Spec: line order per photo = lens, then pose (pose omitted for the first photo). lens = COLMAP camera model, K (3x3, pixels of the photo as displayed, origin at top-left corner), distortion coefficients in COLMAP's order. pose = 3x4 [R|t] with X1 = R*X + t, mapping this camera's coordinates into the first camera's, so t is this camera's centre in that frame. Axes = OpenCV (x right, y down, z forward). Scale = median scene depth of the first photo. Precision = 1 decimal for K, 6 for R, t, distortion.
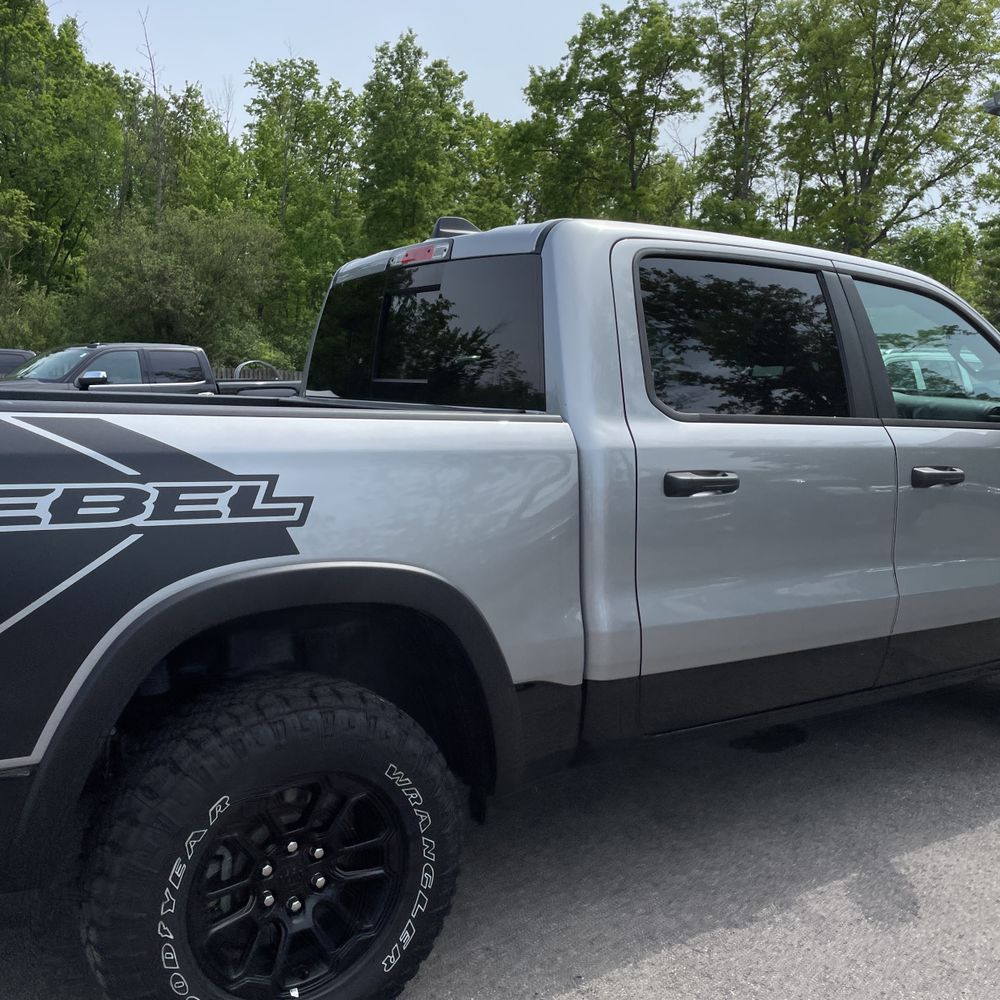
lens RADIAL K [[1009.7, 0, 492.5], [0, 1009.7, 489.4], [0, 0, 1]] dist [0.099441, -0.134884]
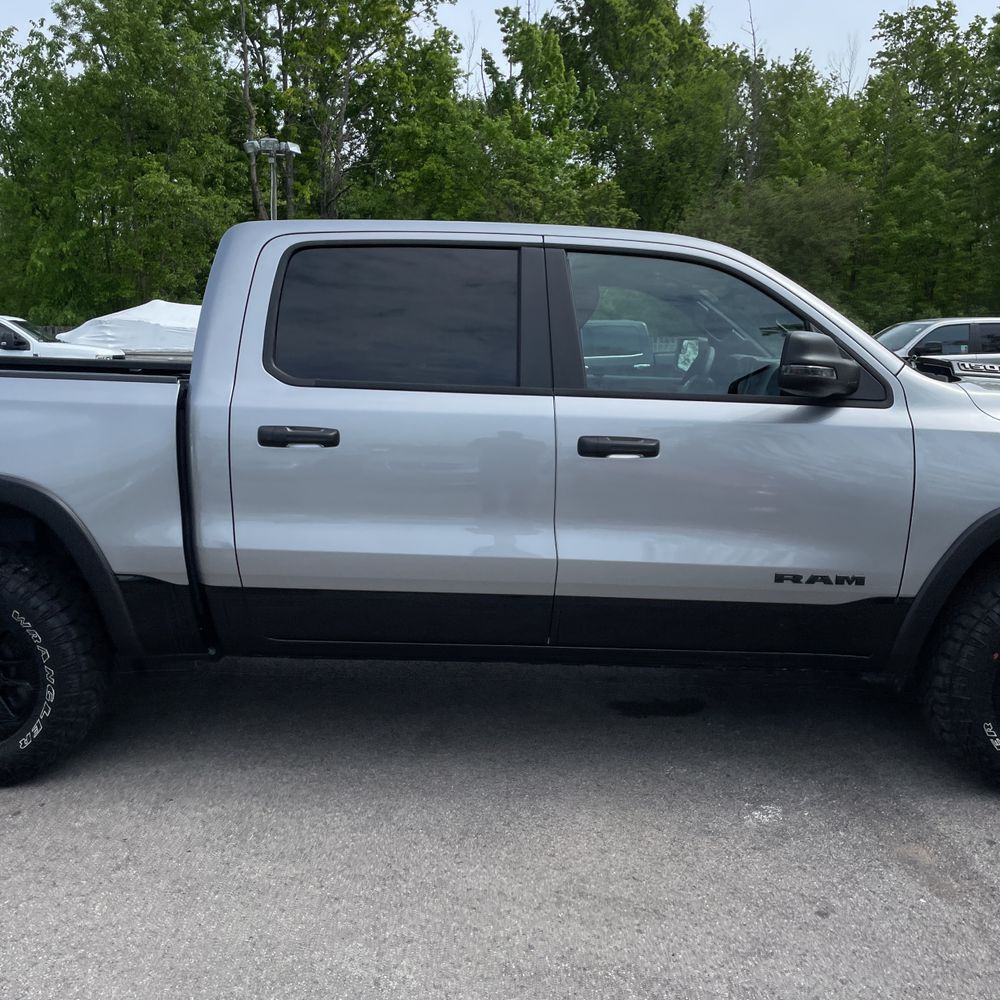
lens RADIAL K [[1009.7, 0, 492.5], [0, 1009.7, 489.4], [0, 0, 1]] dist [0.099441, -0.134884]
pose [[0.826009, 0.072658, -0.558954, 0.908098], [-0.056543, 0.997336, 0.046086, -0.010347], [0.560813, -0.006462, 0.827917, 0.106191]]
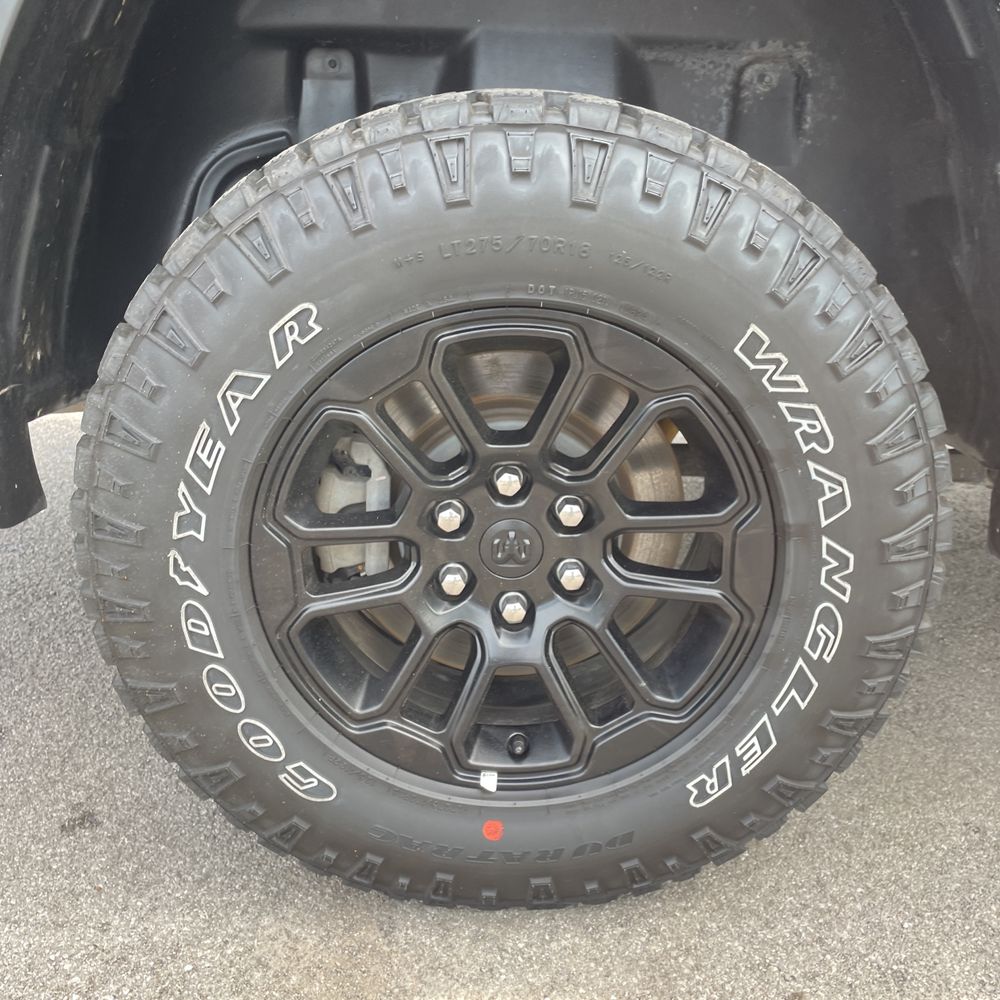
lens RADIAL K [[1009.7, 0, 492.5], [0, 1009.7, 489.4], [0, 0, 1]] dist [0.099441, -0.134884]
pose [[0.843559, 0.185070, -0.504140, 0.013604], [-0.070817, 0.968881, 0.237181, 0.171954], [0.532347, -0.164375, 0.830414, 0.437765]]
